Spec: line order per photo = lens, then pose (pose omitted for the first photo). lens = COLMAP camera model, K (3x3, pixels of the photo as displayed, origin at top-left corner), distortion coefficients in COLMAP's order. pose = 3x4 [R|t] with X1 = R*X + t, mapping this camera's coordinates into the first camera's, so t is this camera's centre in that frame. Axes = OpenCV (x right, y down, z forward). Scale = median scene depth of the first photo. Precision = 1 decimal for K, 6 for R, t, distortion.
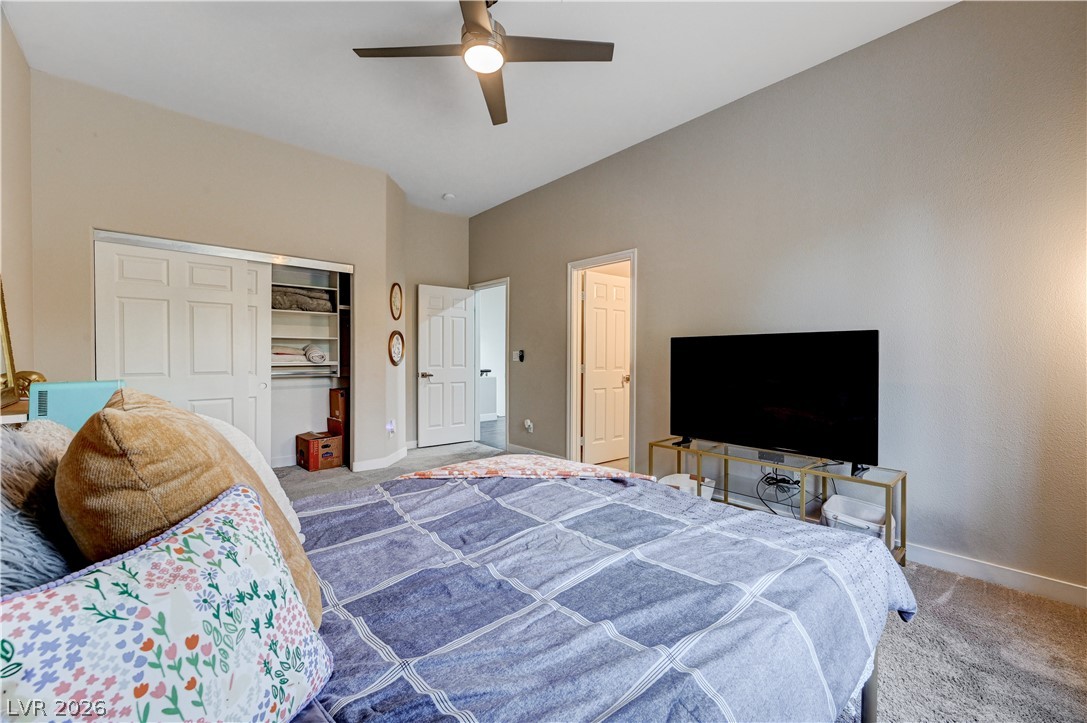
lens RADIAL K [[432.3, 0, 545.9], [0, 432.3, 366.2], [0, 0, 1]] dist [-0.002008, -0.000253]
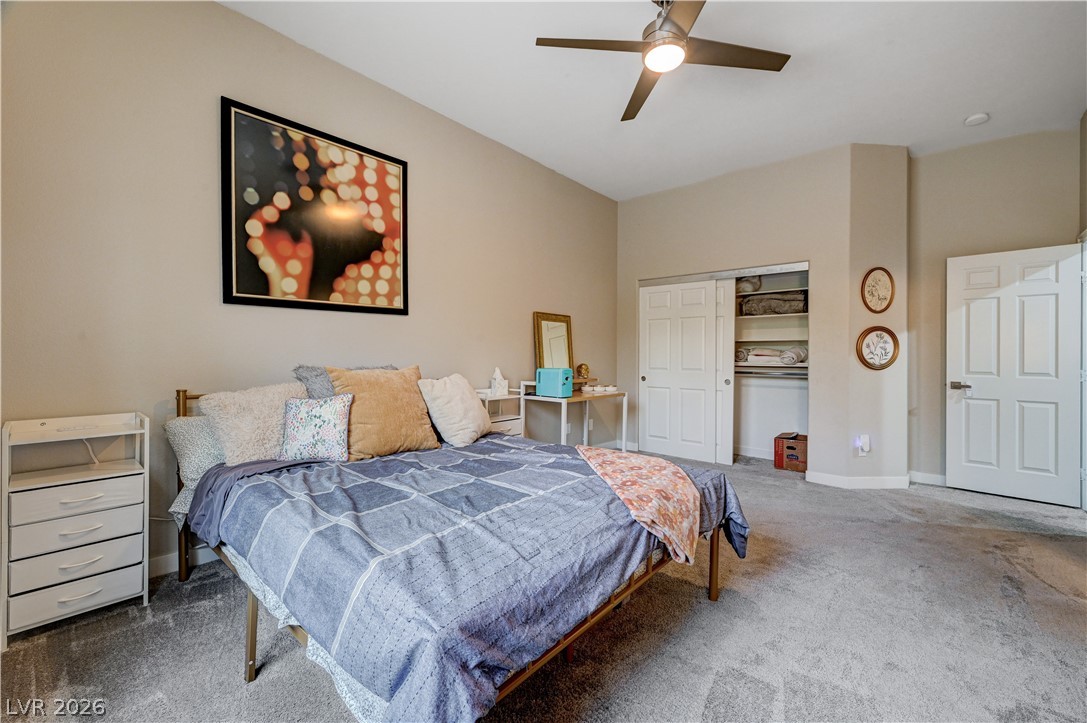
lens RADIAL K [[433.7, 0, 547.2], [0, 433.7, 360.0], [0, 0, 1]] dist [0.001069, 0.000084]
pose [[0.133950, 0.007809, -0.990957, 0.415043], [-0.030031, 0.999542, 0.003817, -0.004232], [0.990533, 0.029248, 0.134123, 0.309944]]
